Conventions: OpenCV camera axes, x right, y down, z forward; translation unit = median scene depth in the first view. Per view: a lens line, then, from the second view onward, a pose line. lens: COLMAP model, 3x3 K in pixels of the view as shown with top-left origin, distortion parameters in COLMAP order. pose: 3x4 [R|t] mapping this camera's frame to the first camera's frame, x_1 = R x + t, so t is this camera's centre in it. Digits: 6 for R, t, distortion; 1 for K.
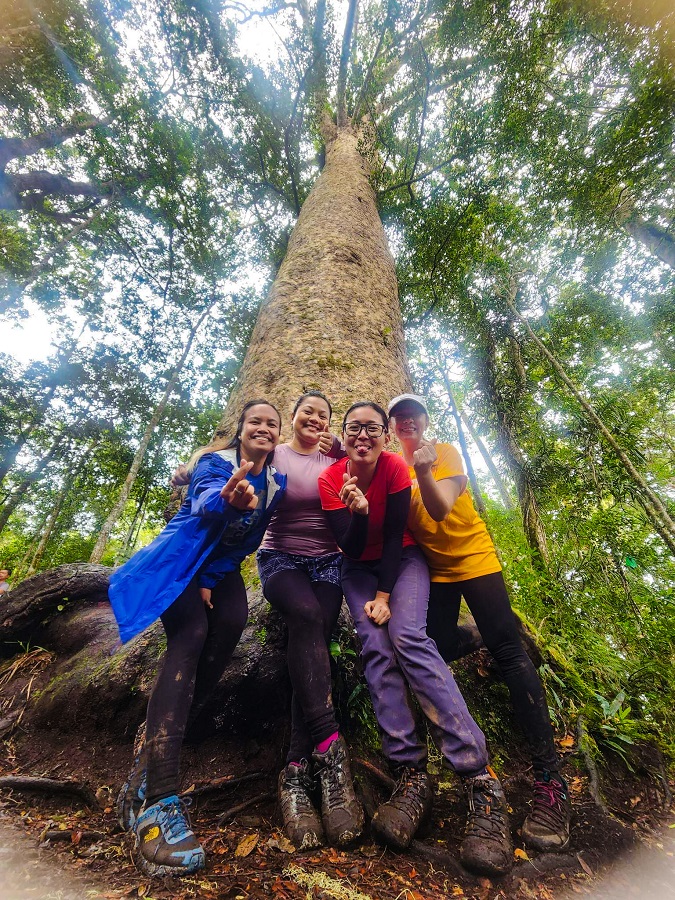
lens RADIAL K [[370.2, 0, 337.3], [0, 370.2, 452.8], [0, 0, 1]] dist [-0.001691, -0.000239]
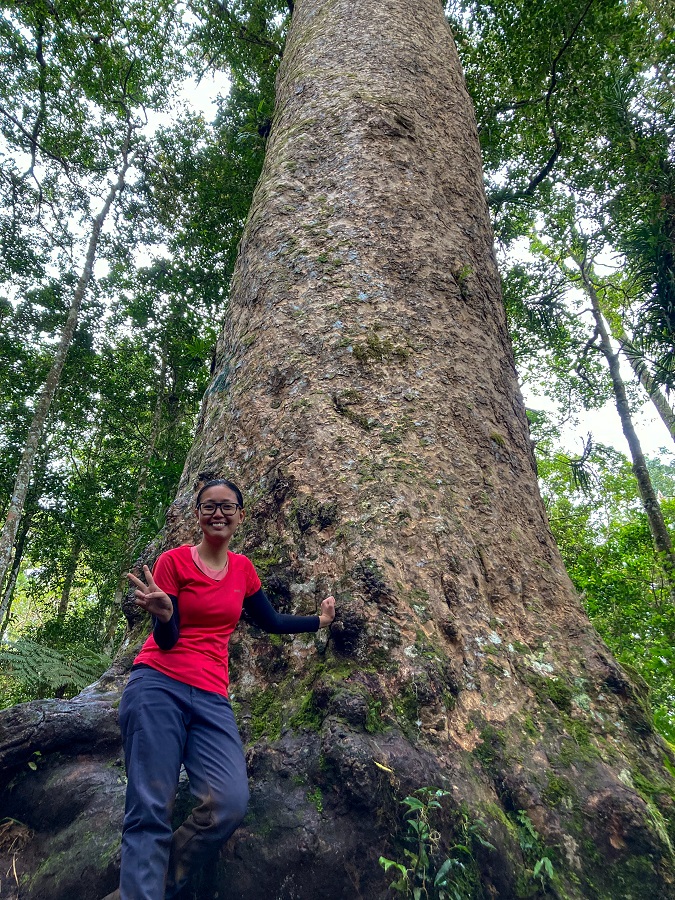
lens RADIAL K [[736.3, 0, 337.4], [0, 736.3, 448.8], [0, 0, 1]] dist [0.005614, -0.006791]
pose [[0.997694, -0.042968, -0.052547, -0.015829], [0.044724, 0.998464, 0.032705, -0.086242], [0.051061, -0.034980, 0.998083, -0.152891]]
